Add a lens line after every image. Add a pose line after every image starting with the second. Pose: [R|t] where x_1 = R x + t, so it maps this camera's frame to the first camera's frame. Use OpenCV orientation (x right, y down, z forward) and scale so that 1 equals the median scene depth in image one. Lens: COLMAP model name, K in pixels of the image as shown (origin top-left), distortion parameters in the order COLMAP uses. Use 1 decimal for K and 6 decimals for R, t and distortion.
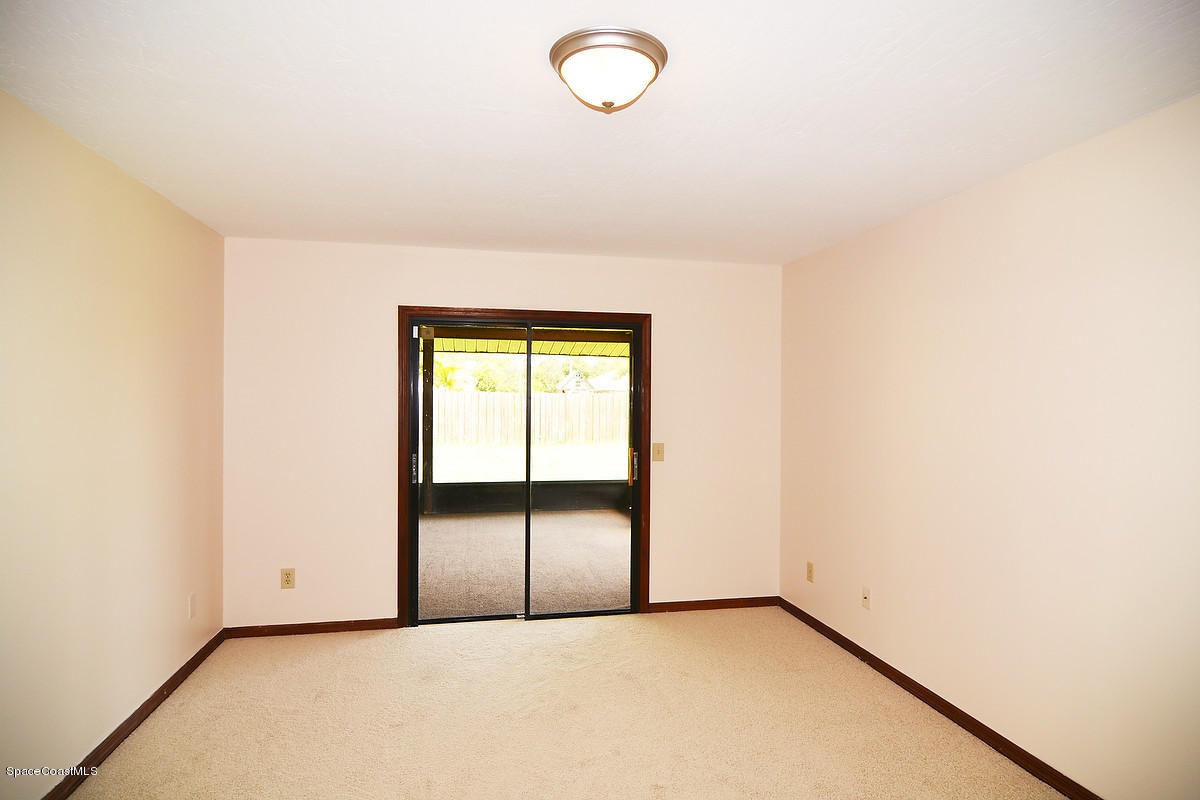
lens RADIAL K [[648.5, 0, 600.0], [0, 648.5, 400.0], [0, 0, 1]] dist [-0.001666, -0.001087]
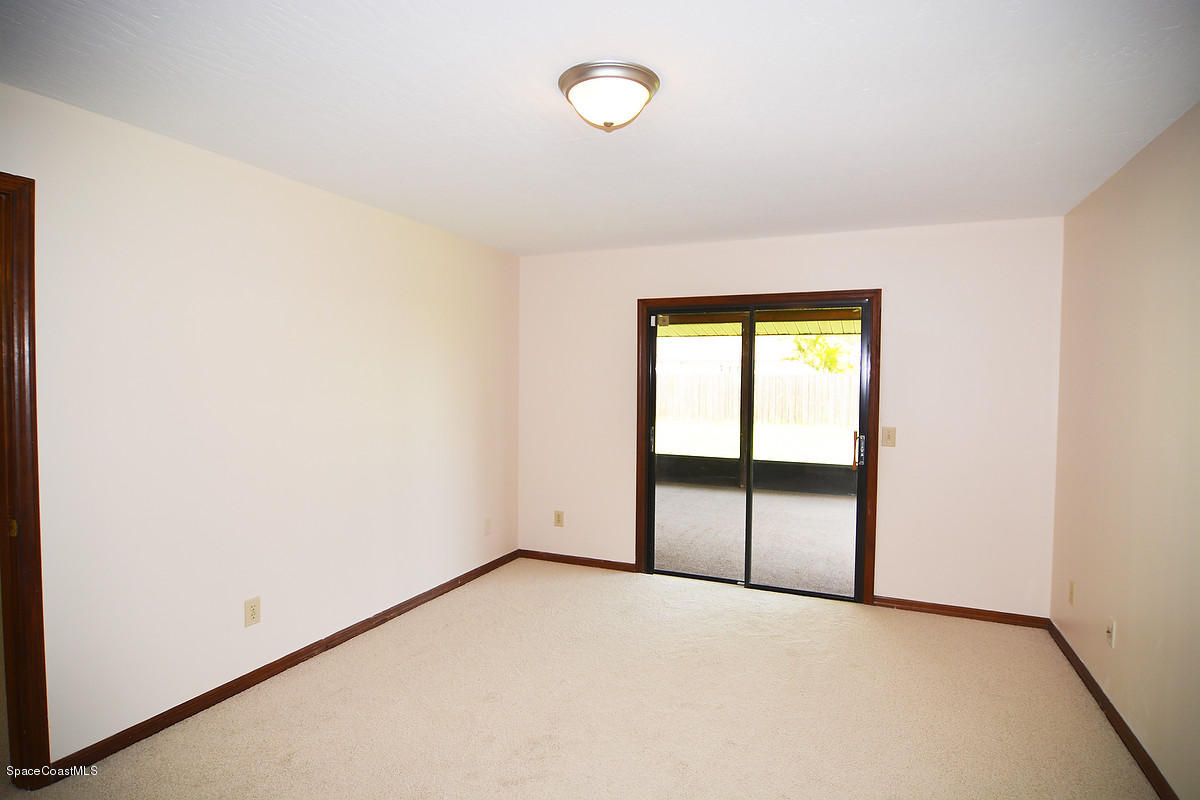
lens RADIAL K [[633.7, 0, 600.0], [0, 633.7, 400.0], [0, 0, 1]] dist [-0.010402, -0.002199]
pose [[0.819134, 0.019722, -0.573263, 0.281091], [-0.003878, 0.999576, 0.028848, 0.003167], [0.573589, -0.021408, 0.818863, 0.021233]]
